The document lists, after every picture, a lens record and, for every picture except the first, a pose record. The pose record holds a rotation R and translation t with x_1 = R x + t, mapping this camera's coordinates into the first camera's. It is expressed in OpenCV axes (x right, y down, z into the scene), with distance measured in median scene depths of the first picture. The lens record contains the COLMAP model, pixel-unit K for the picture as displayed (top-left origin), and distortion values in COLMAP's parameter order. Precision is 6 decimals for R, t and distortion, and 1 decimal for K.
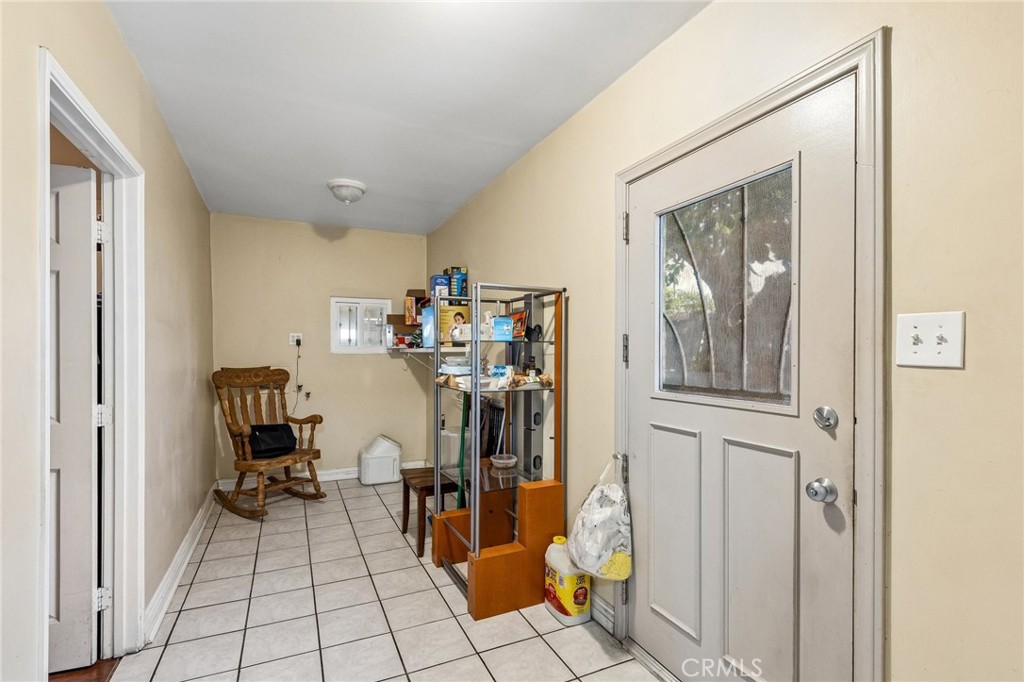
lens RADIAL K [[474.9, 0, 511.2], [0, 474.9, 348.5], [0, 0, 1]] dist [0.006034, -0.000235]
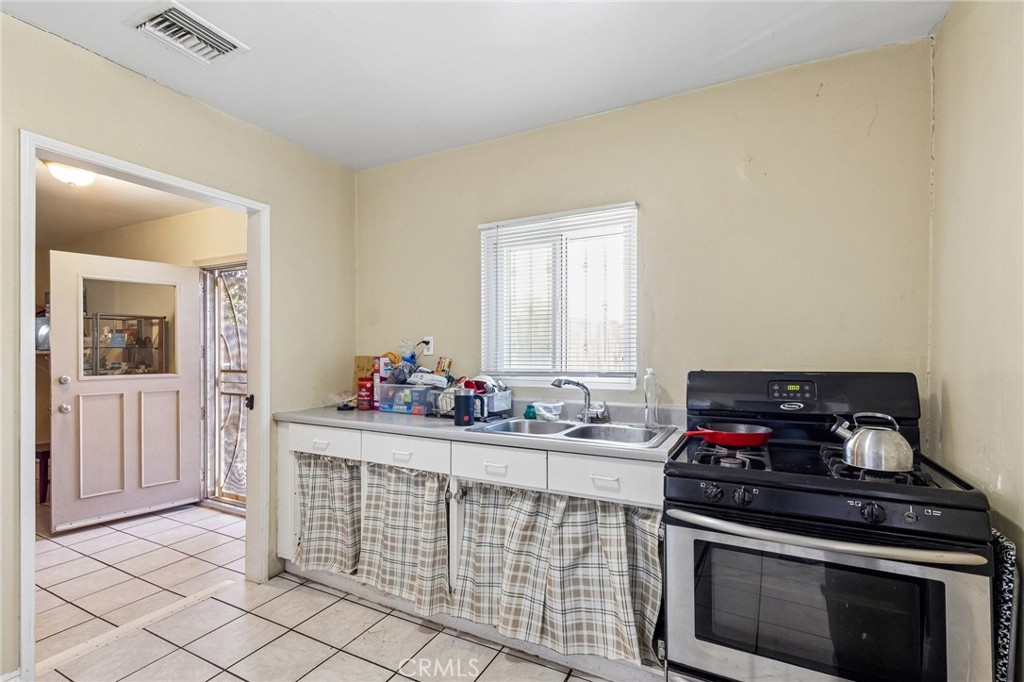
lens RADIAL K [[474.9, 0, 518.6], [0, 474.9, 340.4], [0, 0, 1]] dist [0.006034, -0.000235]
pose [[0.793073, -0.008283, 0.609070, 0.071701], [-0.000194, 0.999904, 0.013851, -0.061219], [-0.609126, -0.011102, 0.792996, -1.068372]]
